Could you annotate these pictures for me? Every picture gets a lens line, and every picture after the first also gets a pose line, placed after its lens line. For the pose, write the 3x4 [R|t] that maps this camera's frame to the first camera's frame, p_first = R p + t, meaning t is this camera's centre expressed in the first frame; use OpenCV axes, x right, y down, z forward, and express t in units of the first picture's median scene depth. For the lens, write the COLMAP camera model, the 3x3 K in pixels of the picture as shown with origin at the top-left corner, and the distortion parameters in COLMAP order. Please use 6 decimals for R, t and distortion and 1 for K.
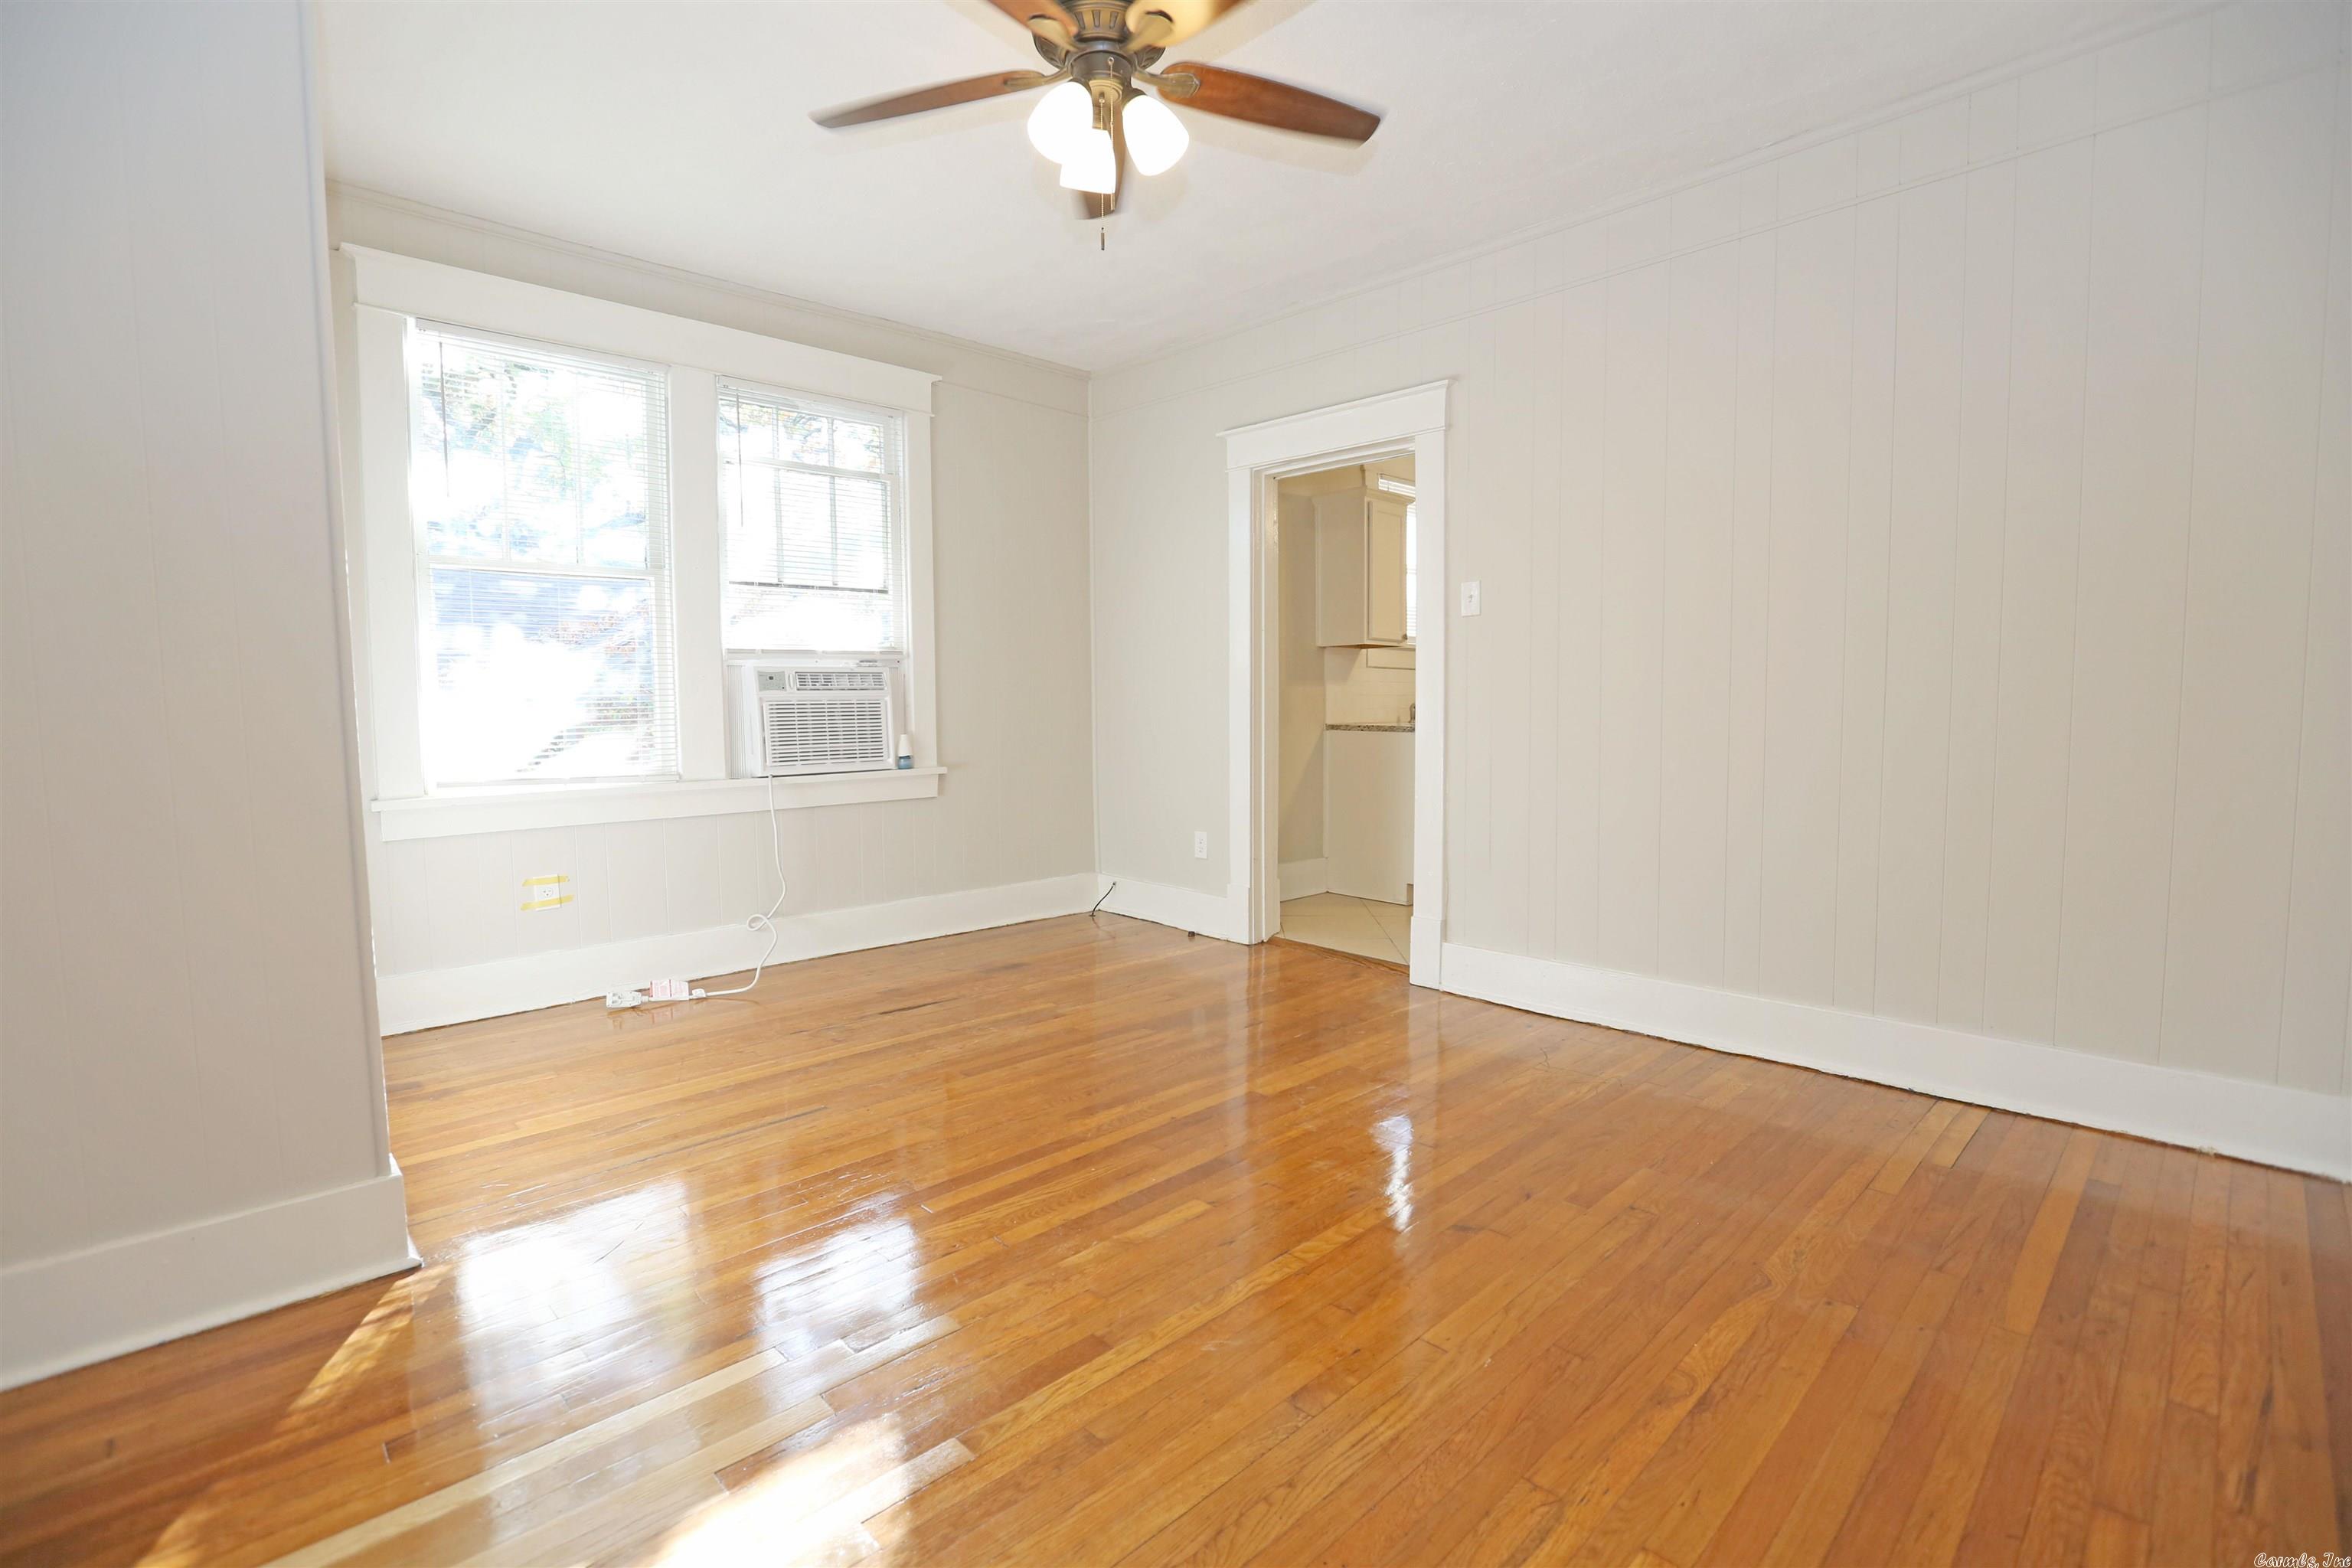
lens RADIAL K [[1067.3, 0, 1169.4], [0, 1067.3, 783.8], [0, 0, 1]] dist [-0.058026, 0.021989]
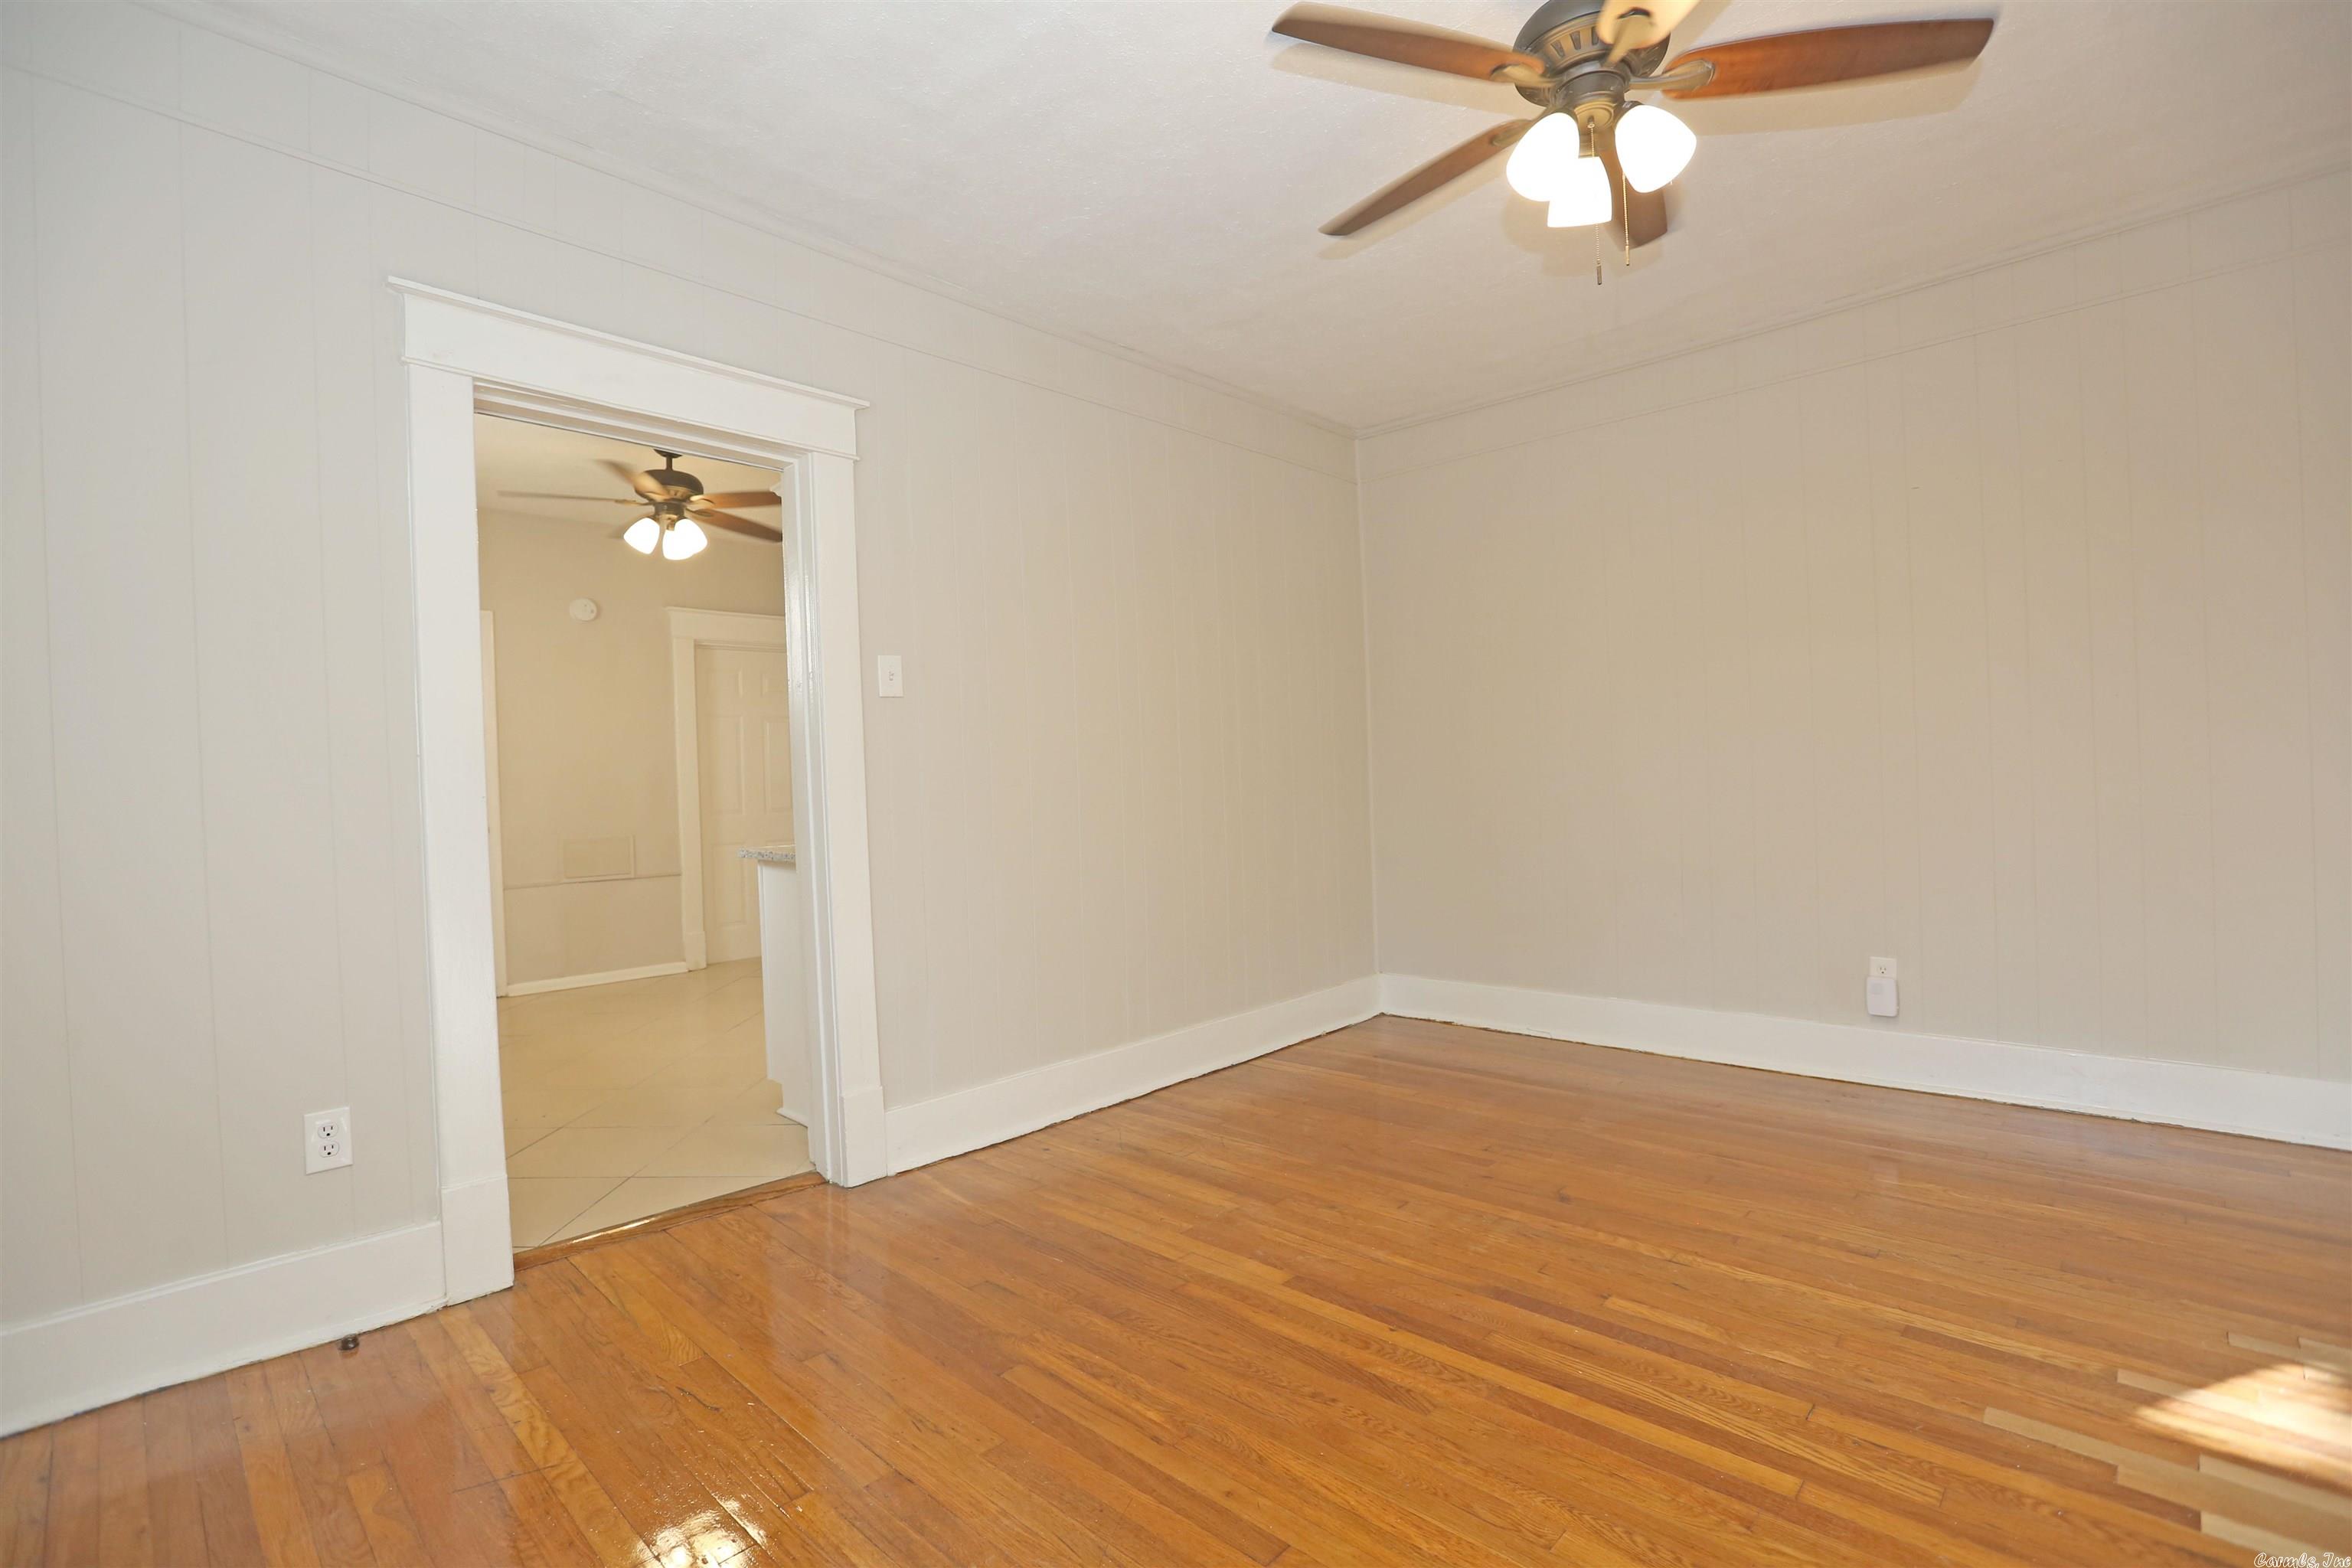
lens RADIAL K [[1067.3, 0, 1169.4], [0, 1067.3, 783.8], [0, 0, 1]] dist [-0.058026, 0.021989]
pose [[-0.038156, 0.005171, 0.999258, -0.548783], [0.111319, 0.993784, -0.000892, -0.068249], [-0.993052, 0.111203, -0.038495, 0.841699]]
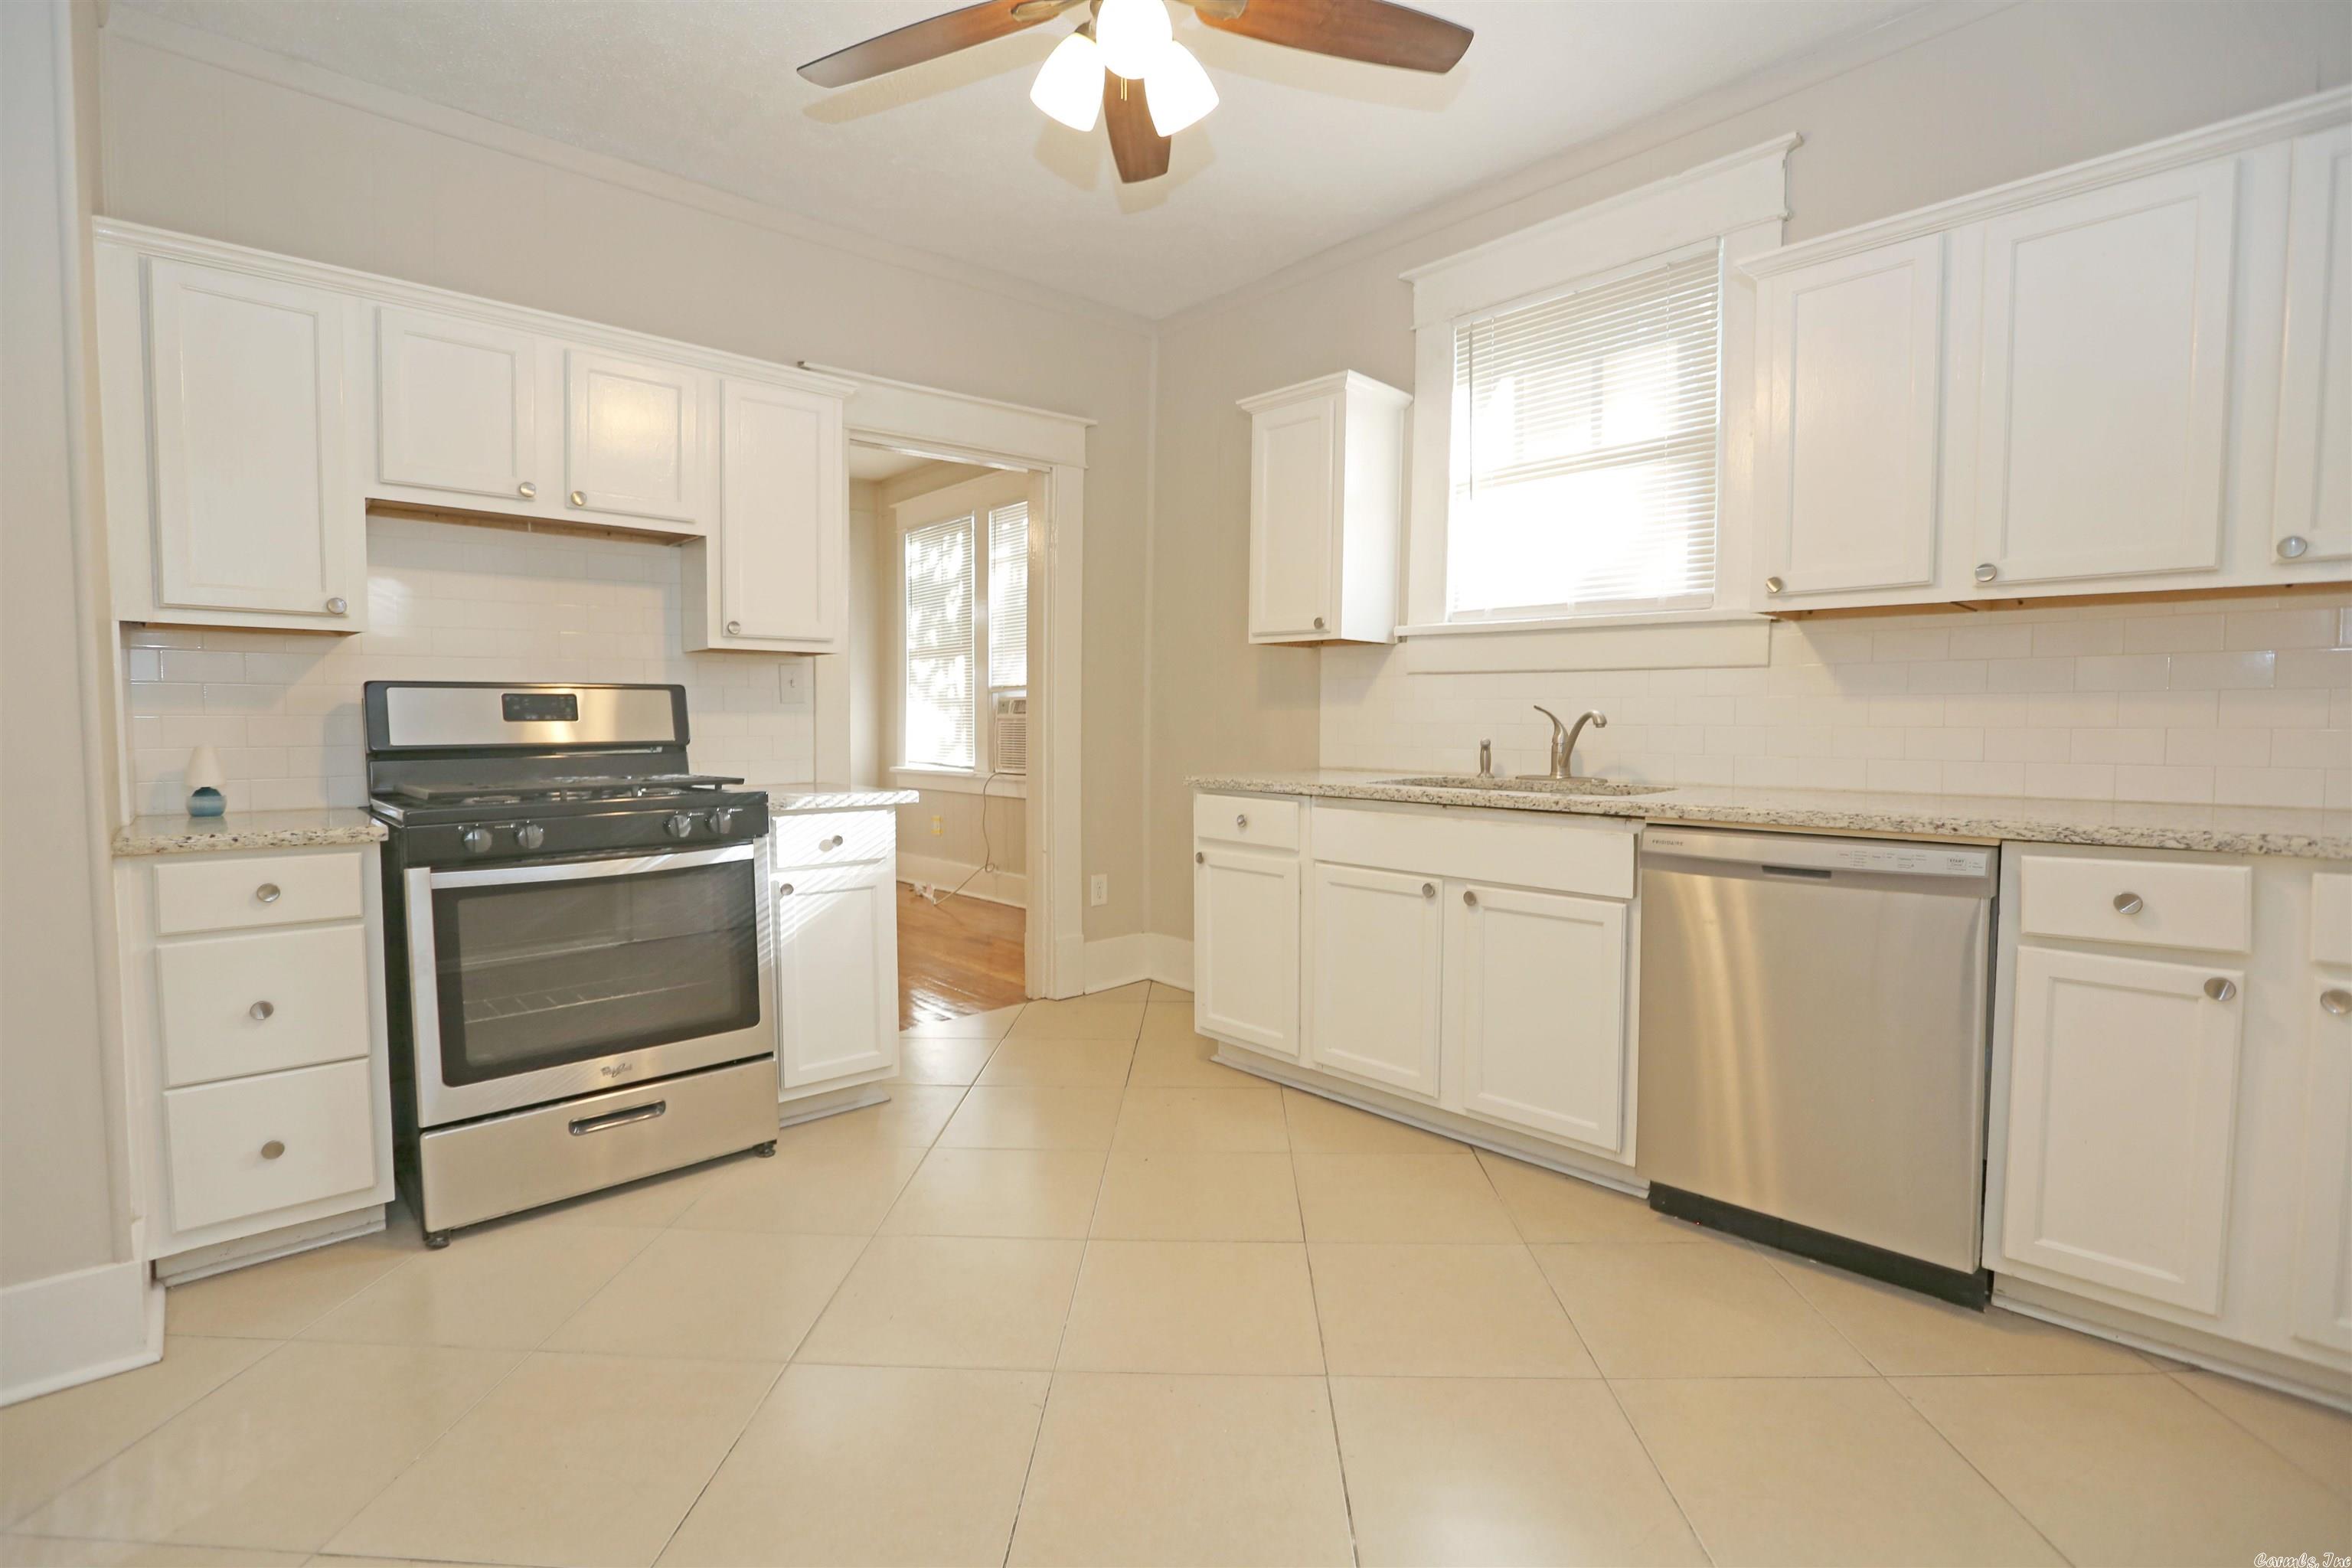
lens RADIAL K [[1067.3, 0, 1169.4], [0, 1067.3, 783.8], [0, 0, 1]] dist [-0.058026, 0.021989]
pose [[-0.005207, 0.072106, -0.997383, 1.210616], [-0.075334, 0.994534, 0.072293, -0.127799], [0.997145, 0.075513, 0.000253, 1.370726]]
